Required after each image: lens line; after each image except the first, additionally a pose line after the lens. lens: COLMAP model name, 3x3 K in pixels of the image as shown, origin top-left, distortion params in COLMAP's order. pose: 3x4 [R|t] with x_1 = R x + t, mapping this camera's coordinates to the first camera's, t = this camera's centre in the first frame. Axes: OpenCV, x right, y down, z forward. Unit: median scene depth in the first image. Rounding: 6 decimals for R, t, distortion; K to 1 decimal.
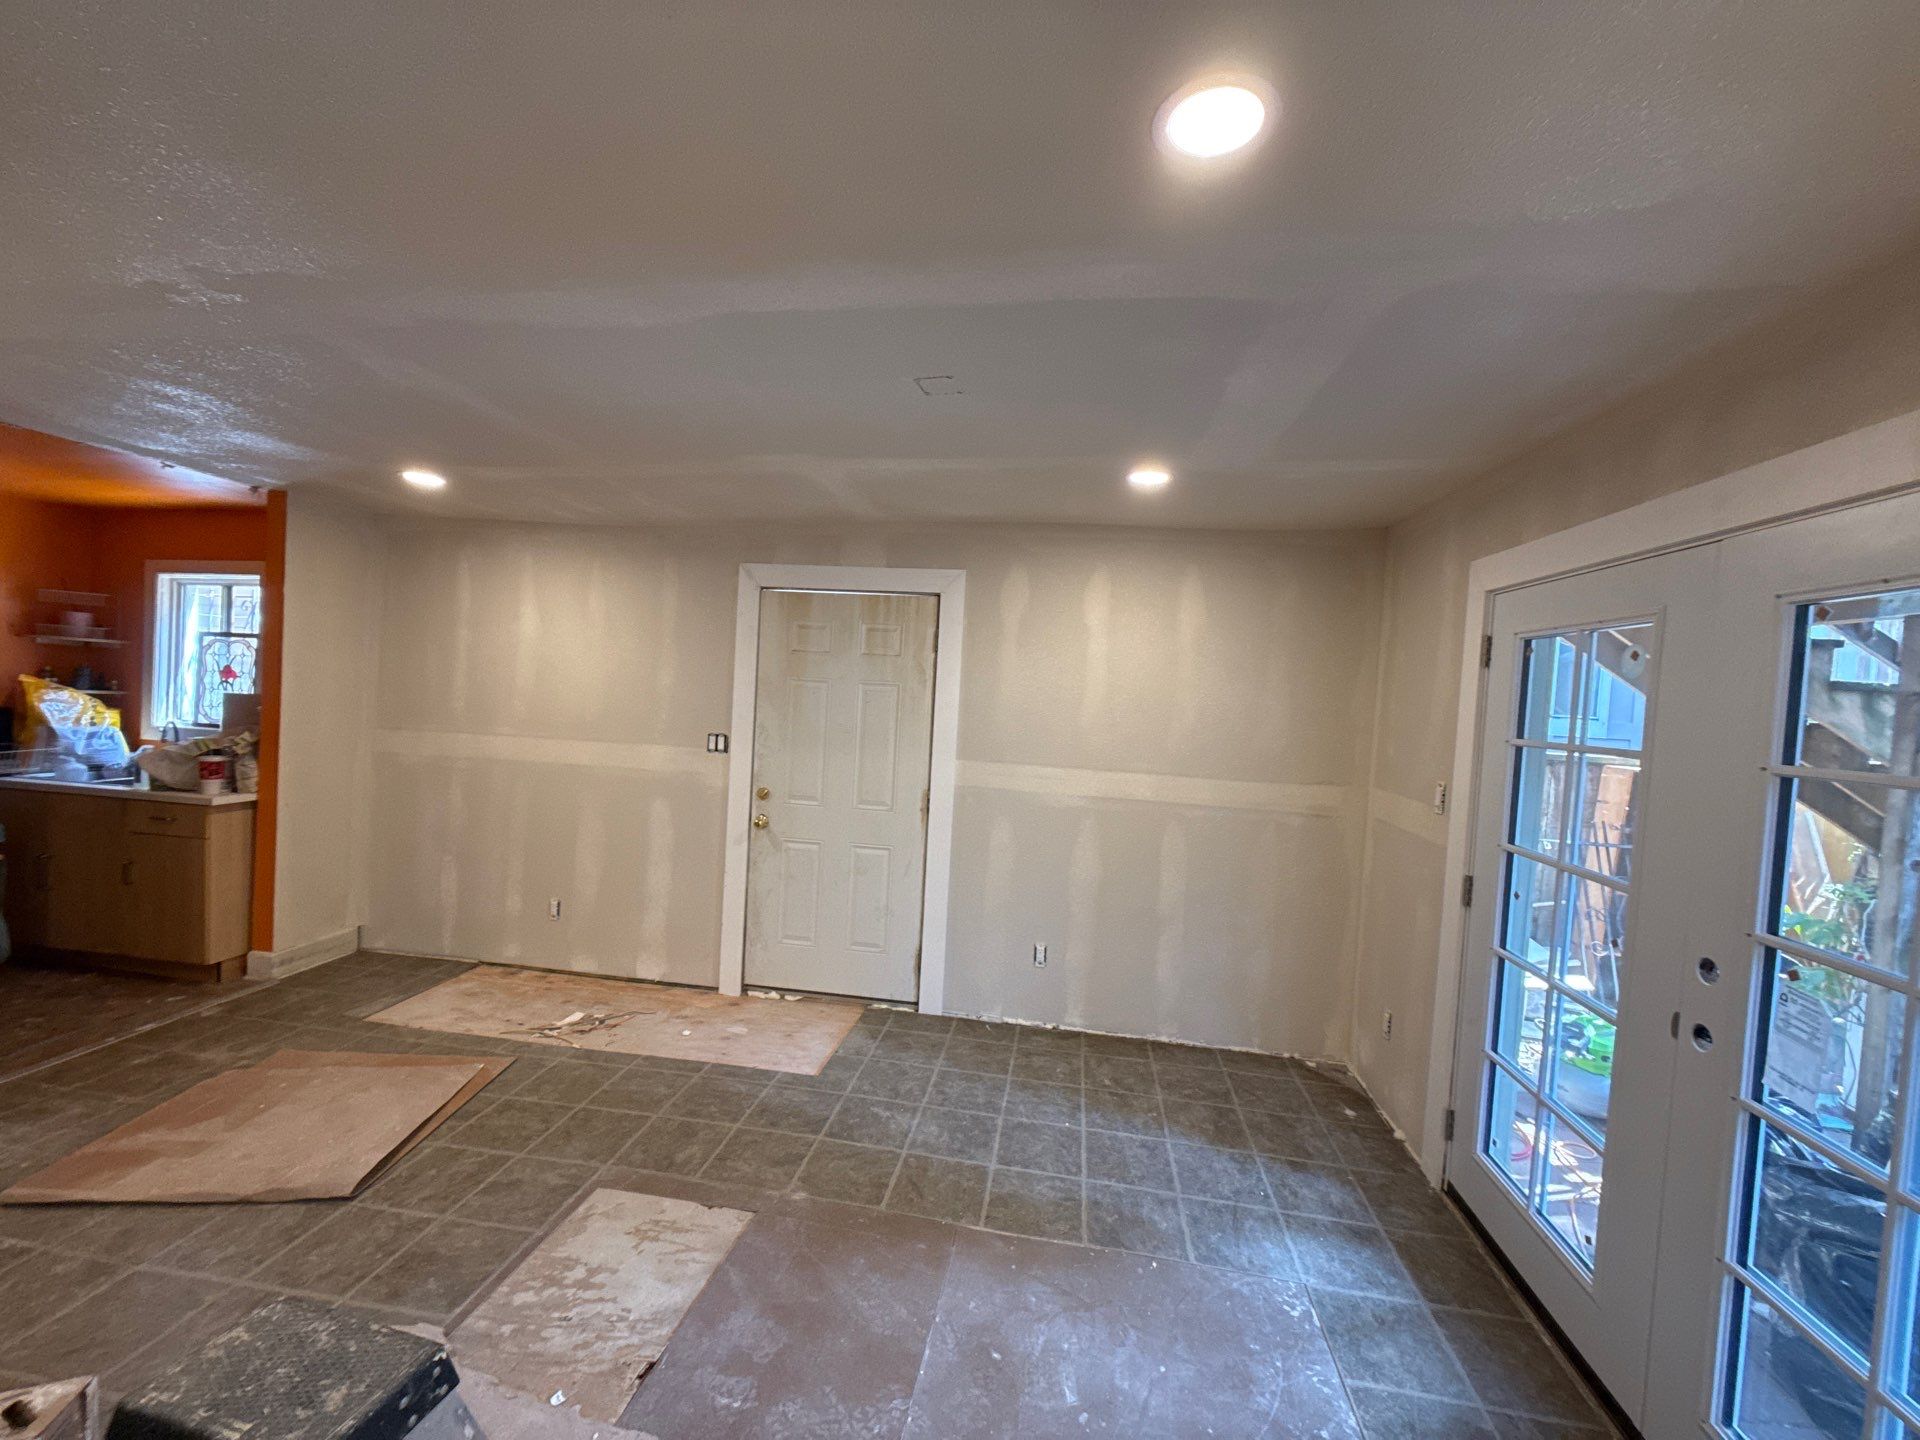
lens RADIAL K [[755.8, 0, 956.8], [0, 755.8, 714.9], [0, 0, 1]] dist [-0.003701, 0.000510]
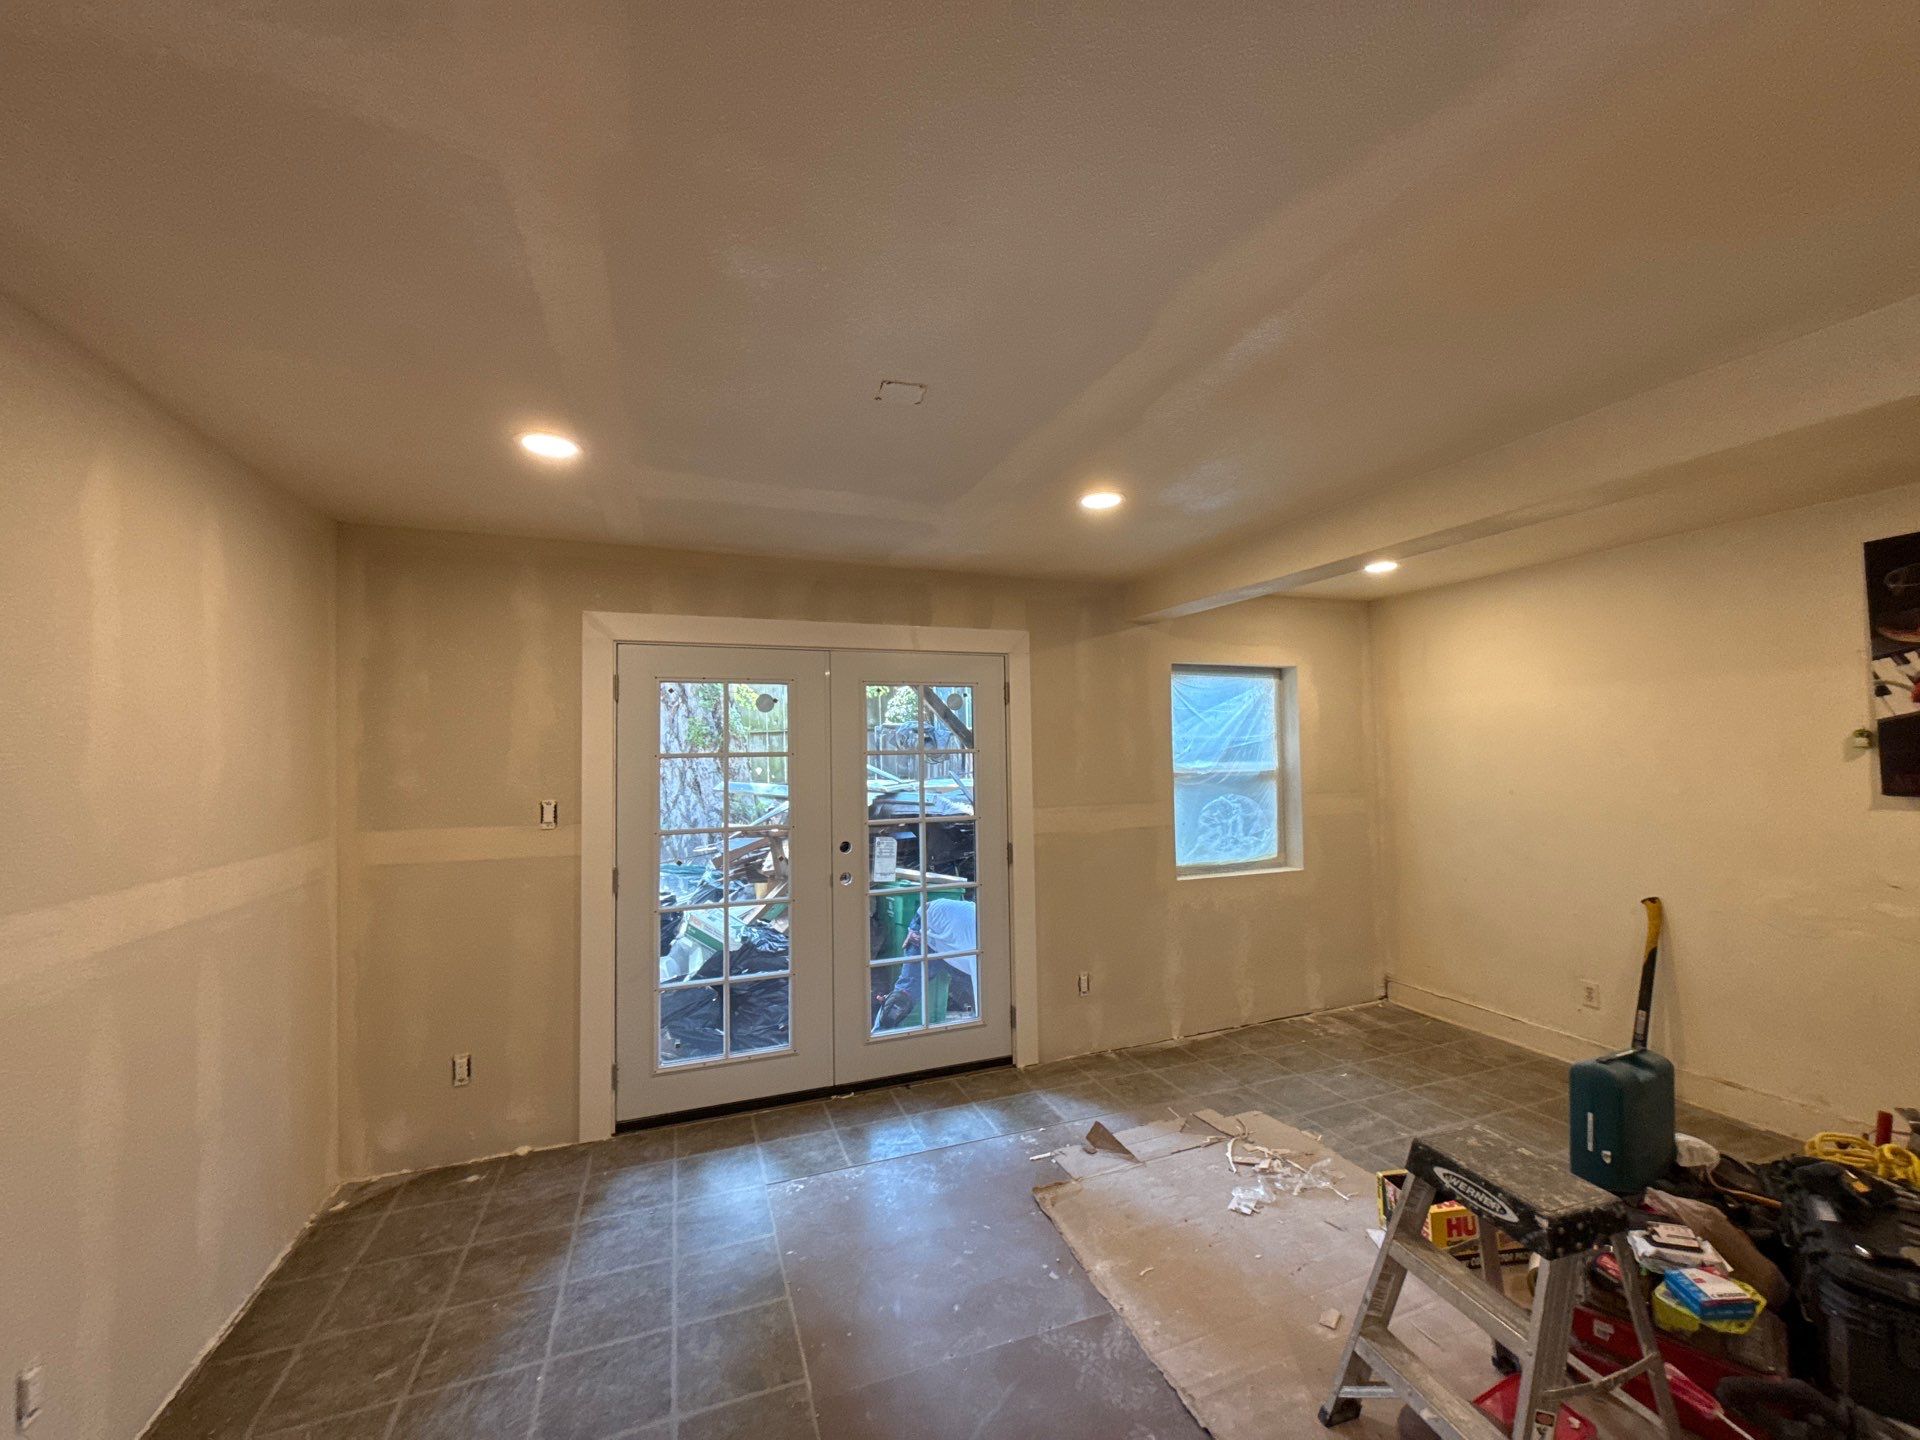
lens RADIAL K [[755.8, 0, 956.1], [0, 755.8, 723.1], [0, 0, 1]] dist [-0.003701, 0.000510]
pose [[-0.479698, -0.018794, 0.877232, -0.573799], [0.018344, 0.999337, 0.031442, -0.046780], [-0.877242, 0.031175, -0.479035, 0.932000]]
